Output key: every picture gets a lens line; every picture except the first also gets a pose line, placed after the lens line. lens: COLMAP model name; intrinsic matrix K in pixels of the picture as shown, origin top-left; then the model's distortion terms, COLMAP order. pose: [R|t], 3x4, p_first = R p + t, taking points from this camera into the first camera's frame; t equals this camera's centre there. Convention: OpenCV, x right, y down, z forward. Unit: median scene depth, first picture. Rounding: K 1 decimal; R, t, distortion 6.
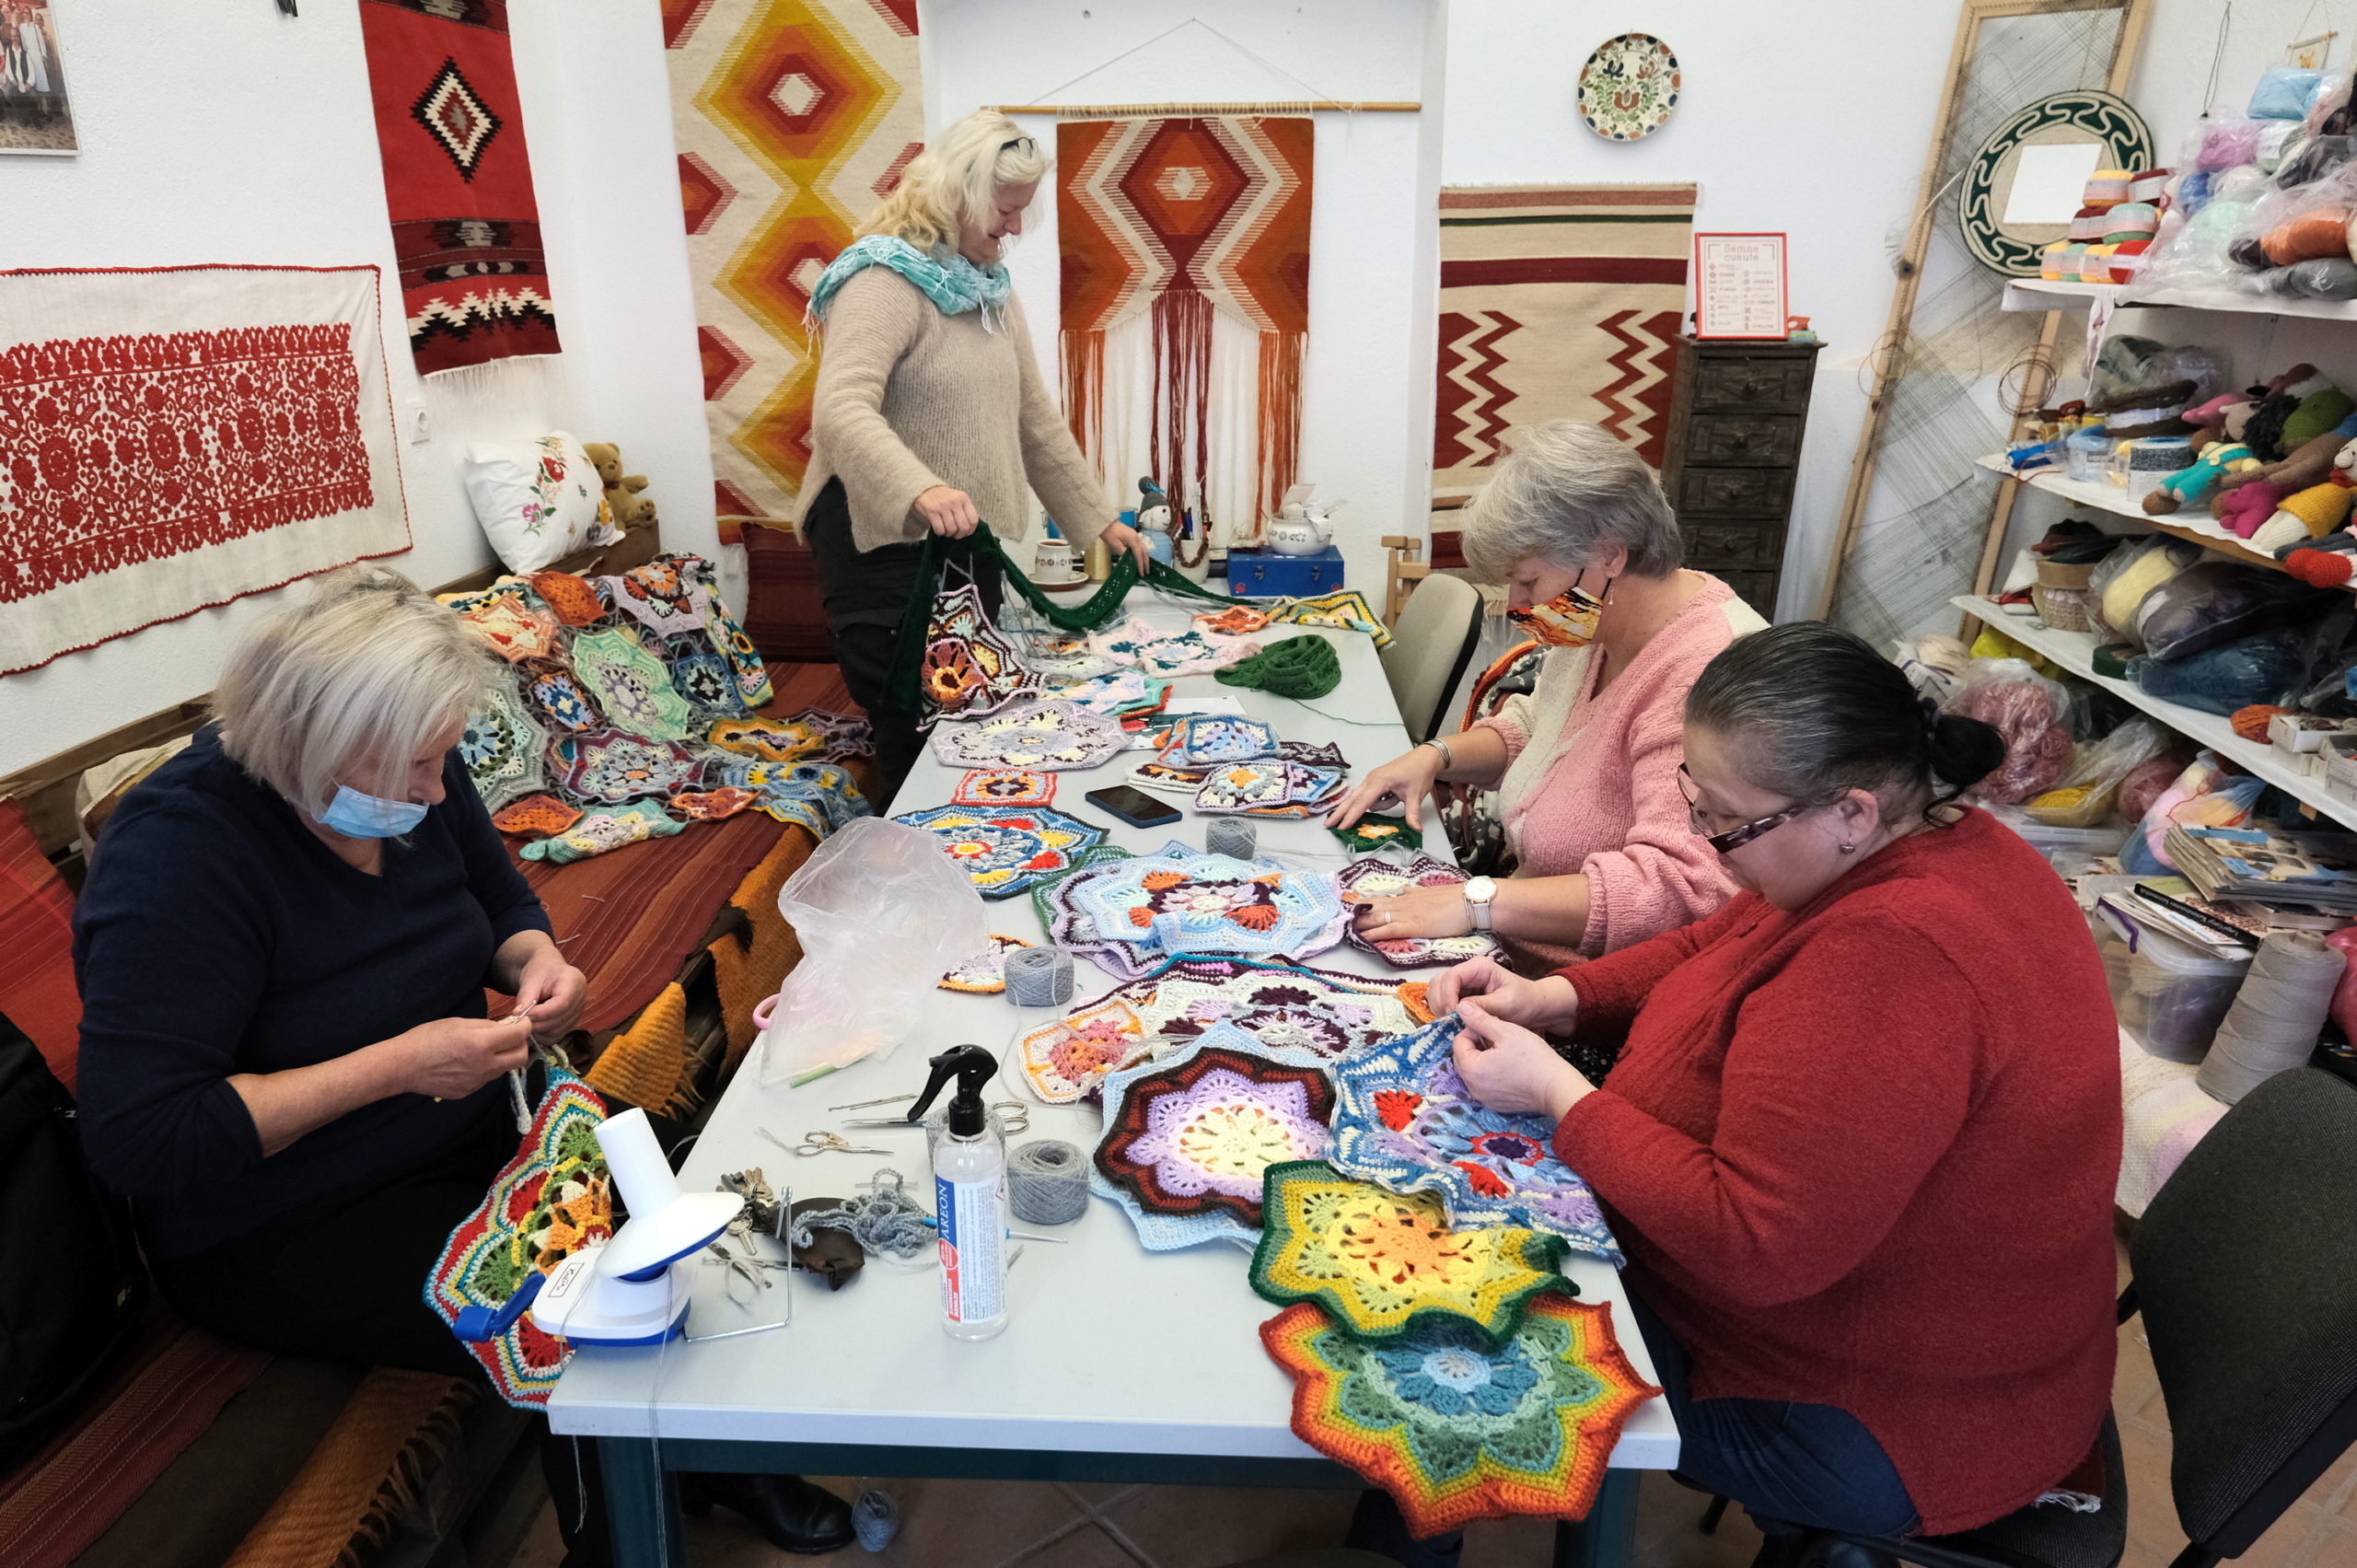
lens RADIAL K [[1615.9, 0, 1116.7], [0, 1615.9, 816.3], [0, 0, 1]] dist [-0.007957, 0.023472]
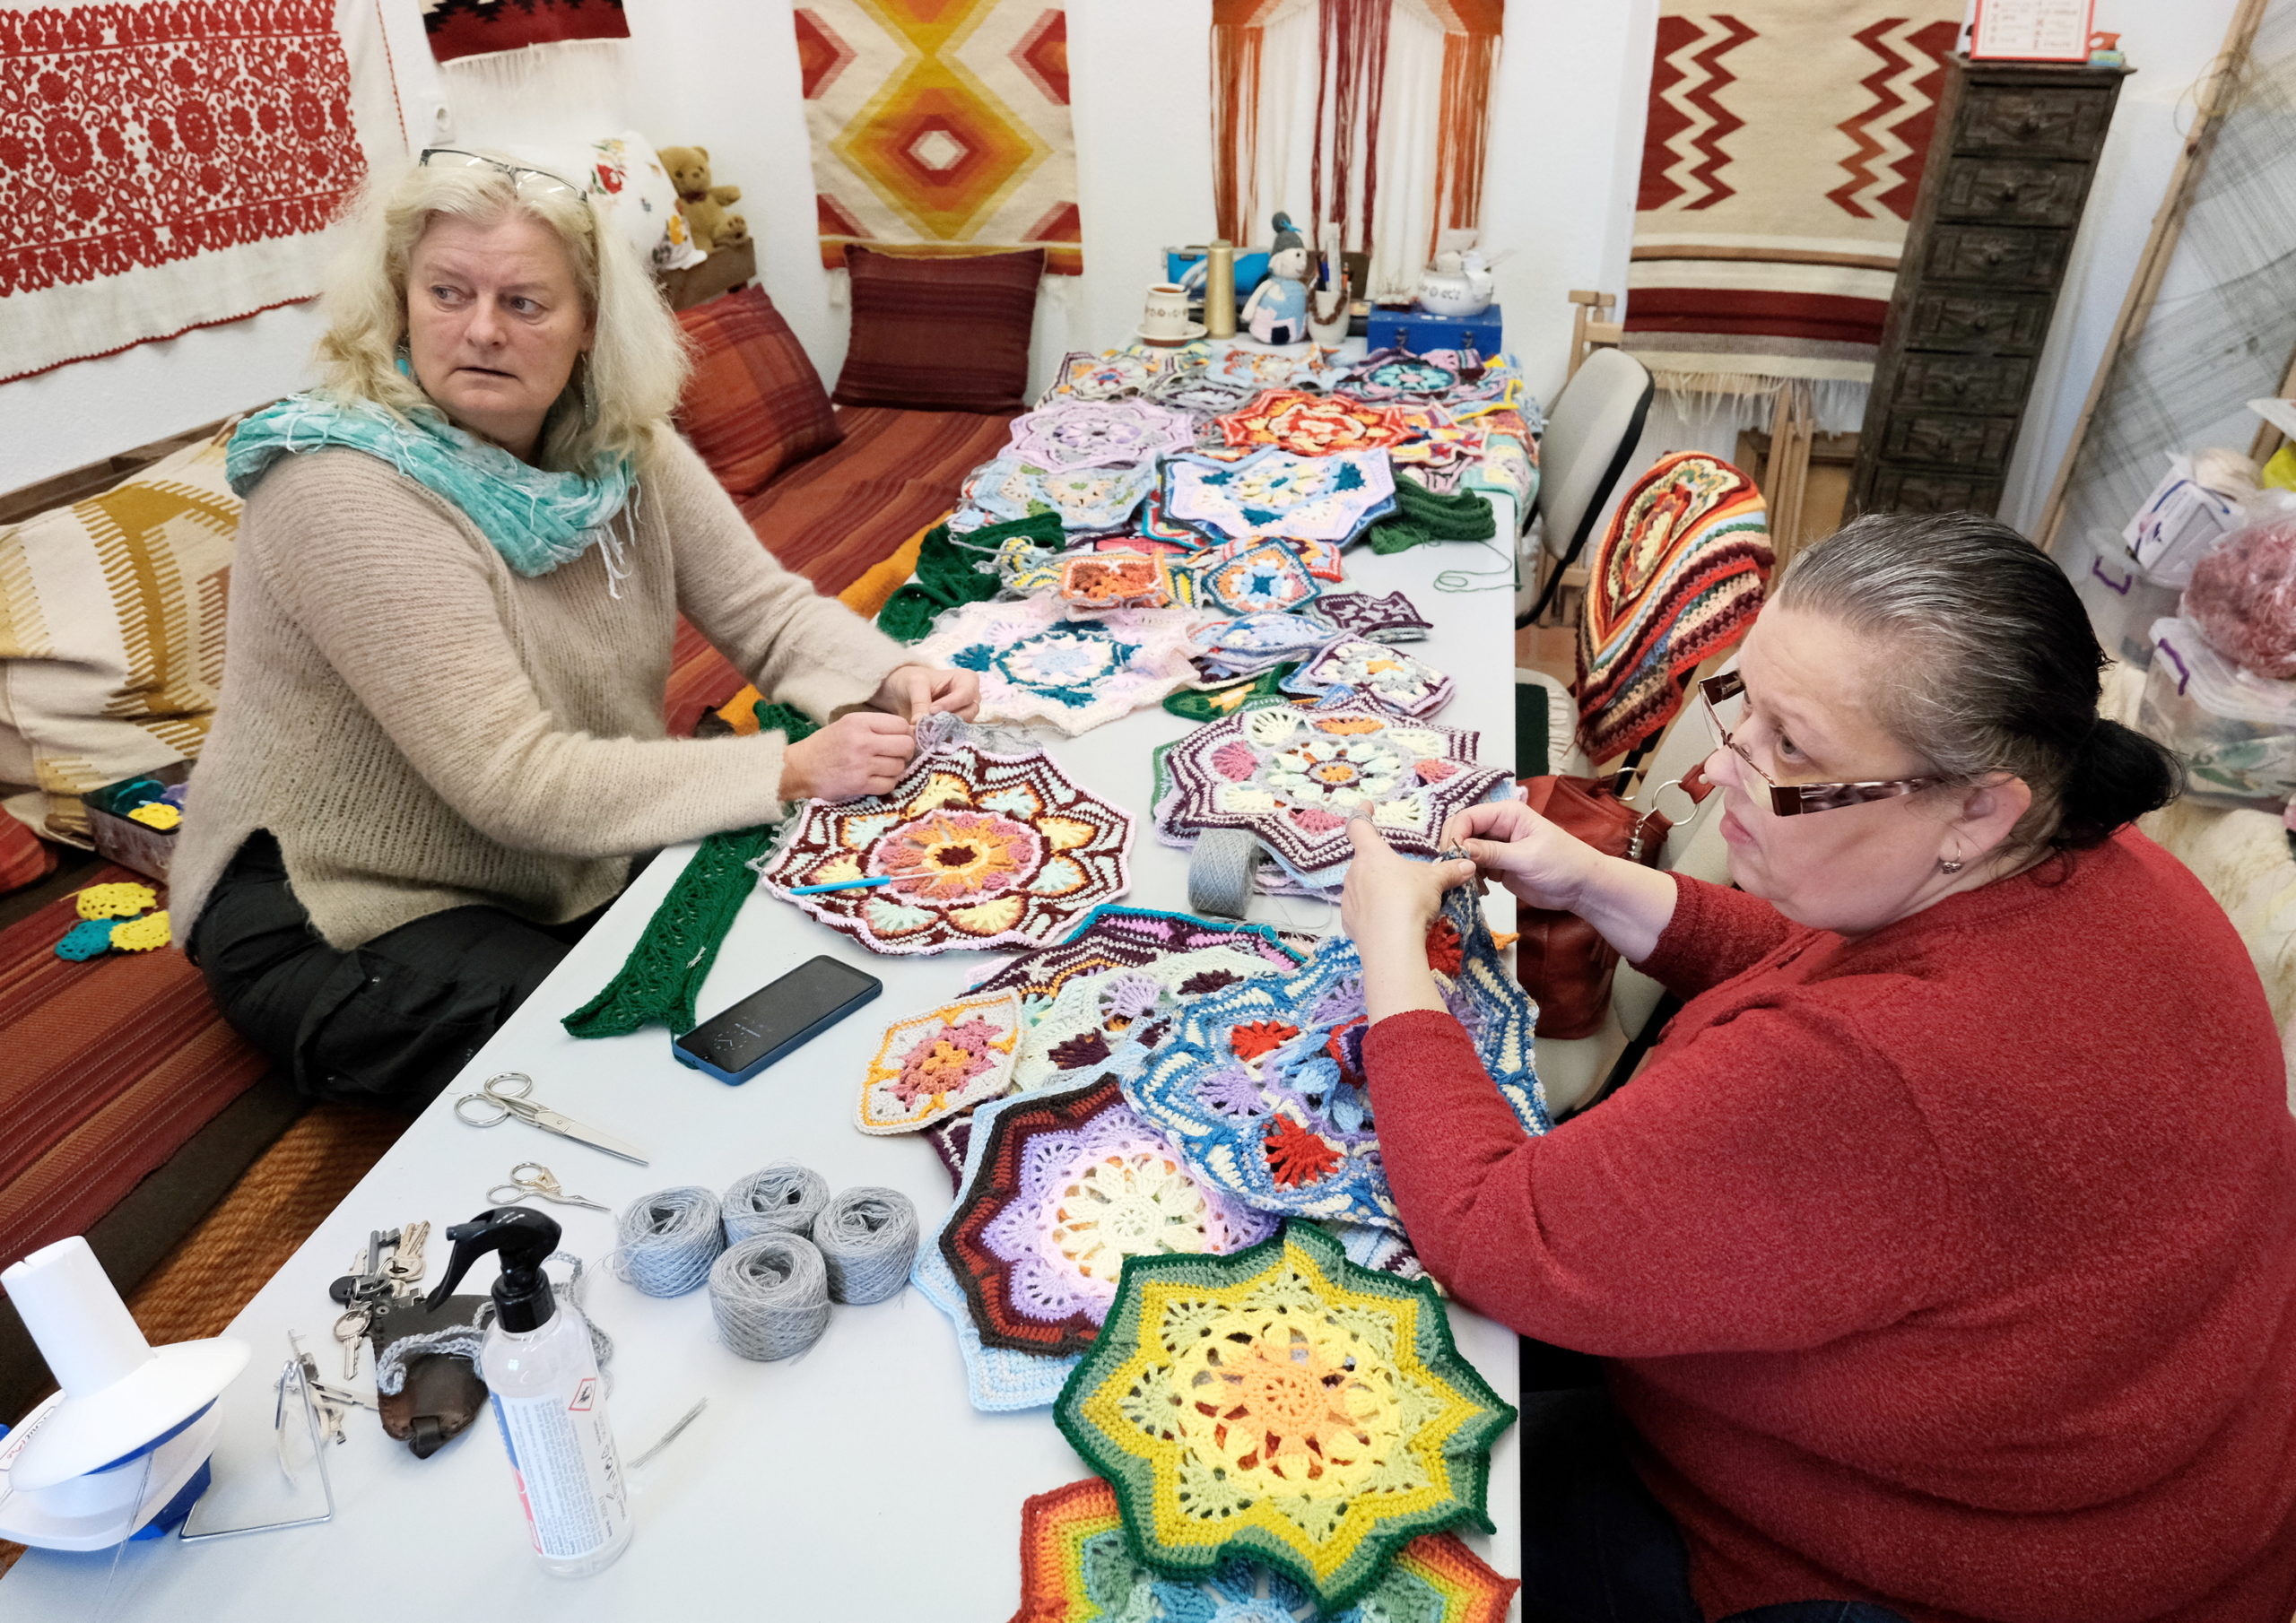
lens RADIAL K [[1622.6, 0, 1228.6], [0, 1622.6, 778.7], [0, 0, 1]] dist [-0.009063, 0.027576]
pose [[0.995336, 0.061545, -0.074292, 0.069890], [-0.049698, 0.987141, 0.151930, -0.043071], [0.082687, -0.147529, 0.985595, 0.110014]]
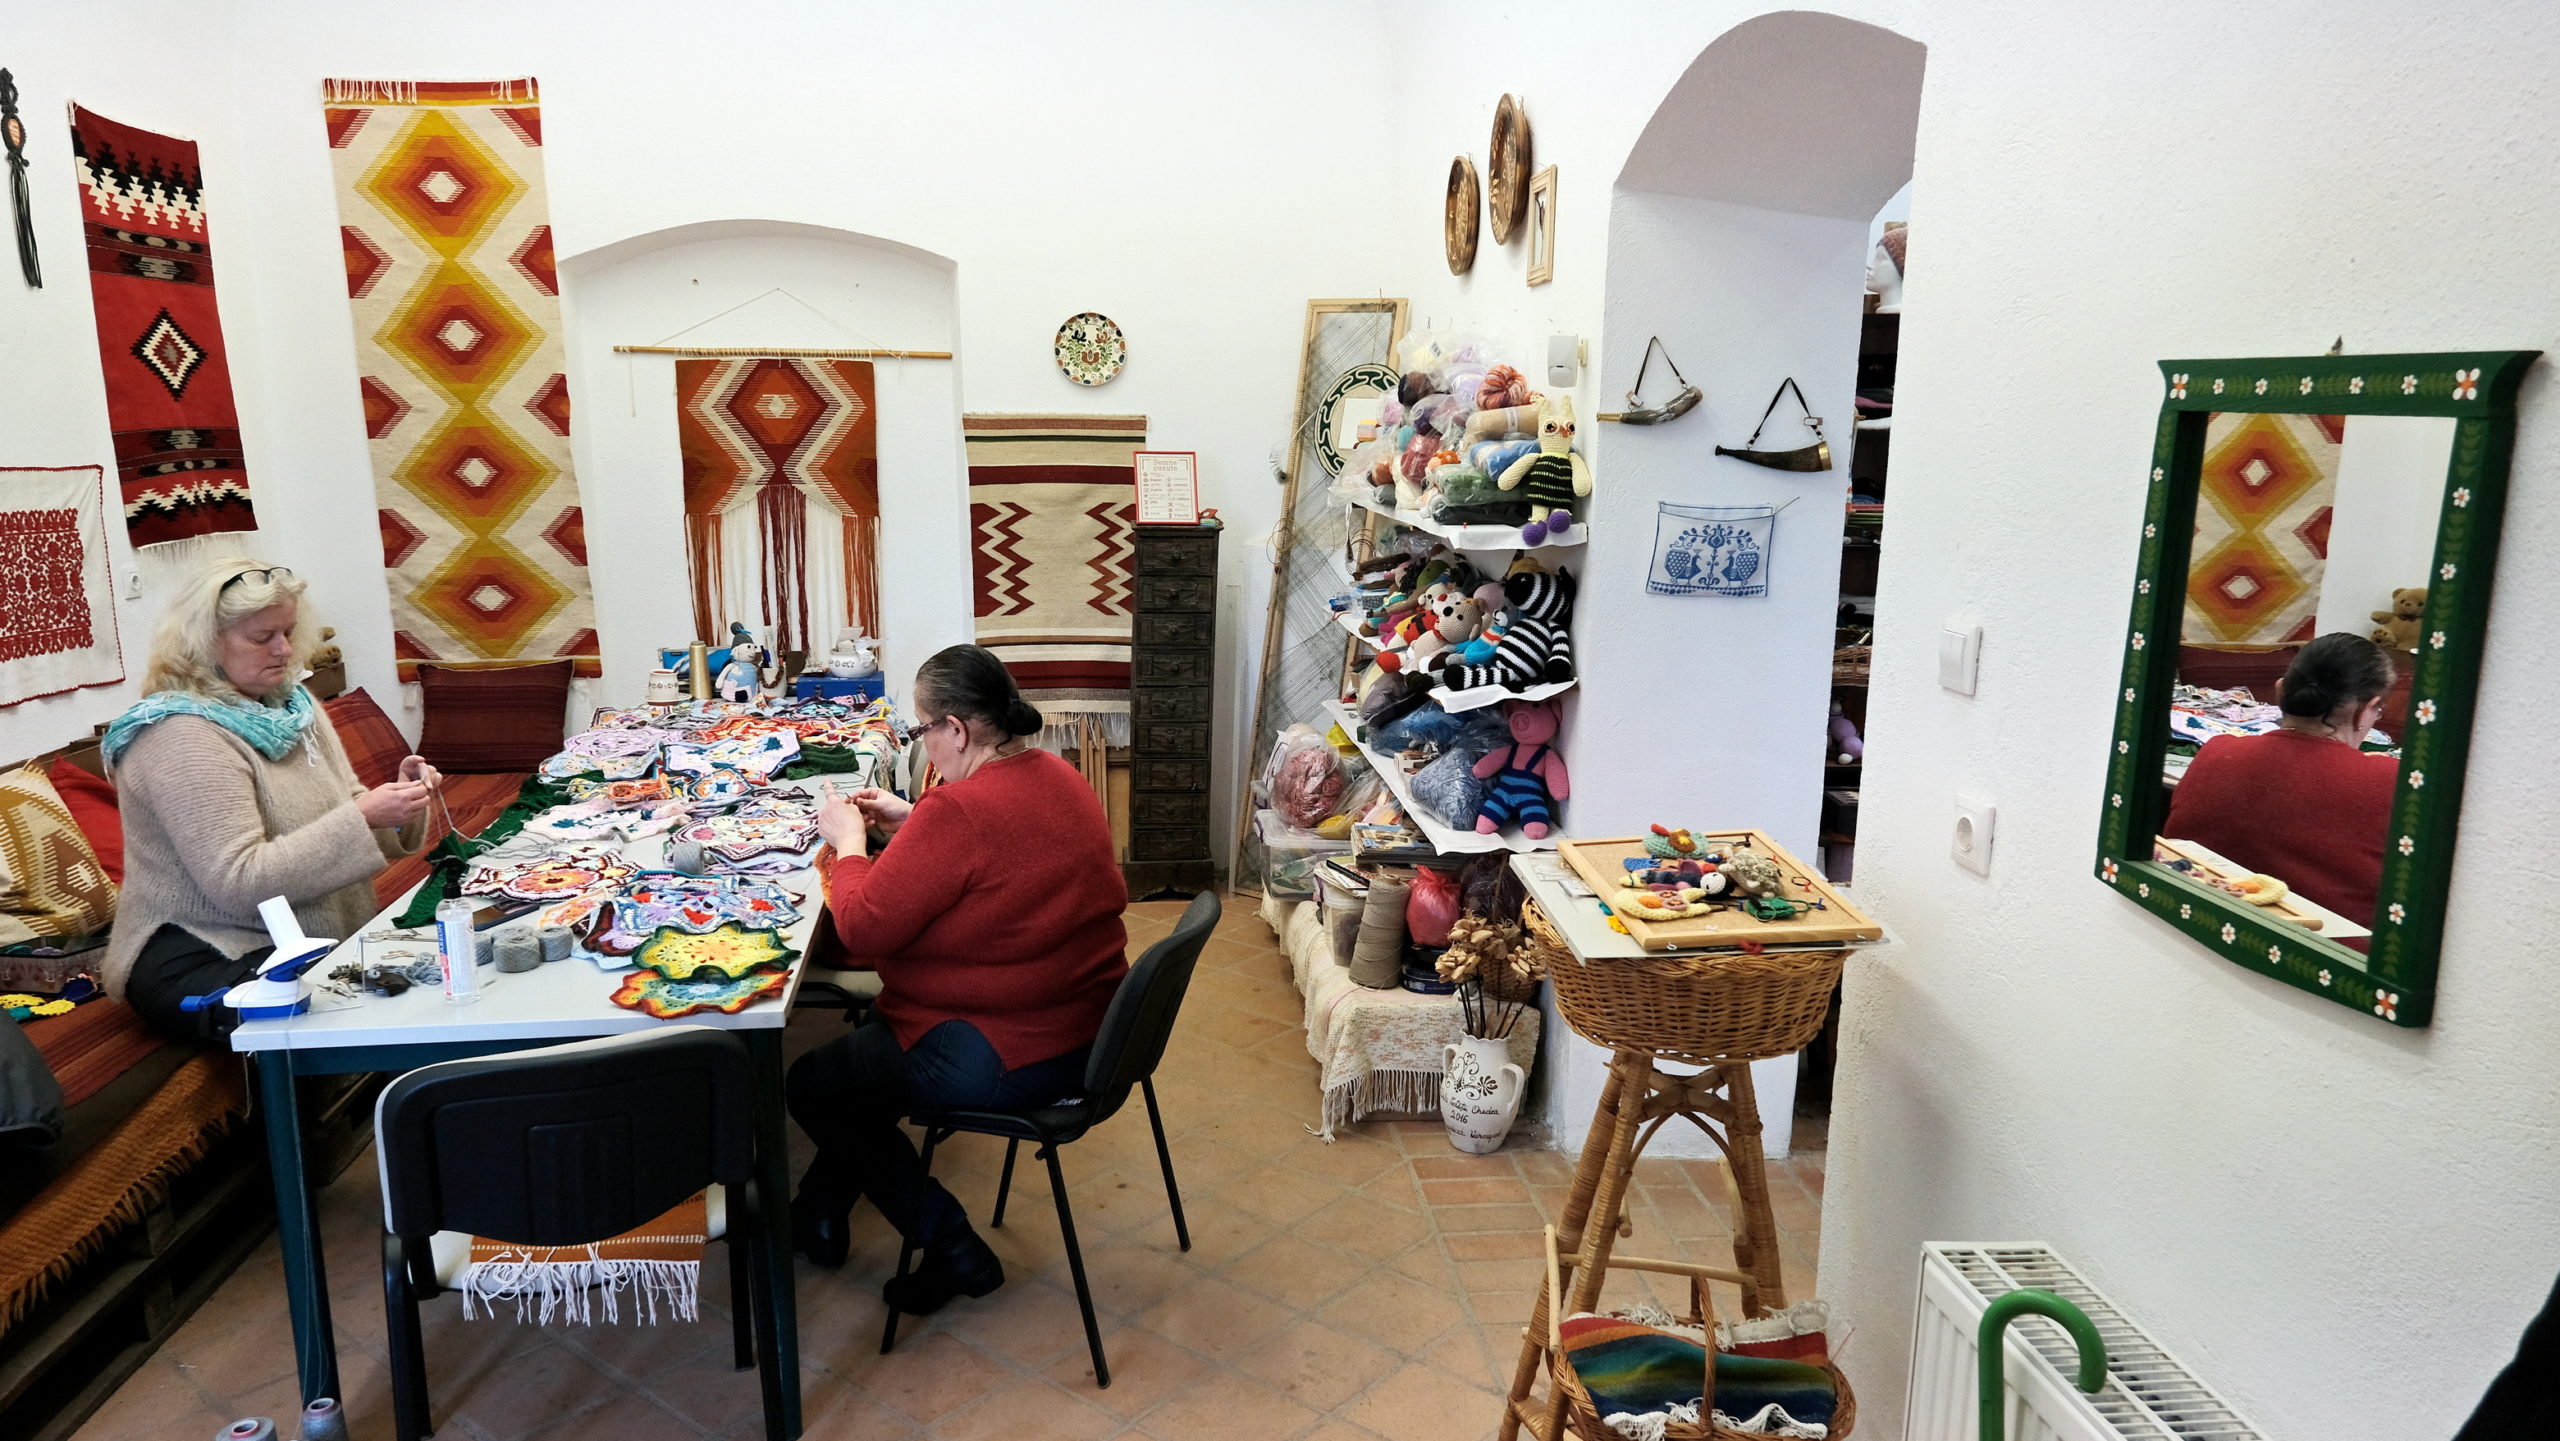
lens RADIAL K [[1662.4, 0, 1230.6], [0, 1662.4, 802.8], [0, 0, 1]] dist [0.005009, 0.008961]
pose [[0.980504, -0.029144, 0.194326, 0.142337], [0.051017, 0.992784, -0.108526, 0.104481], [-0.189761, 0.116324, 0.974915, -0.388836]]
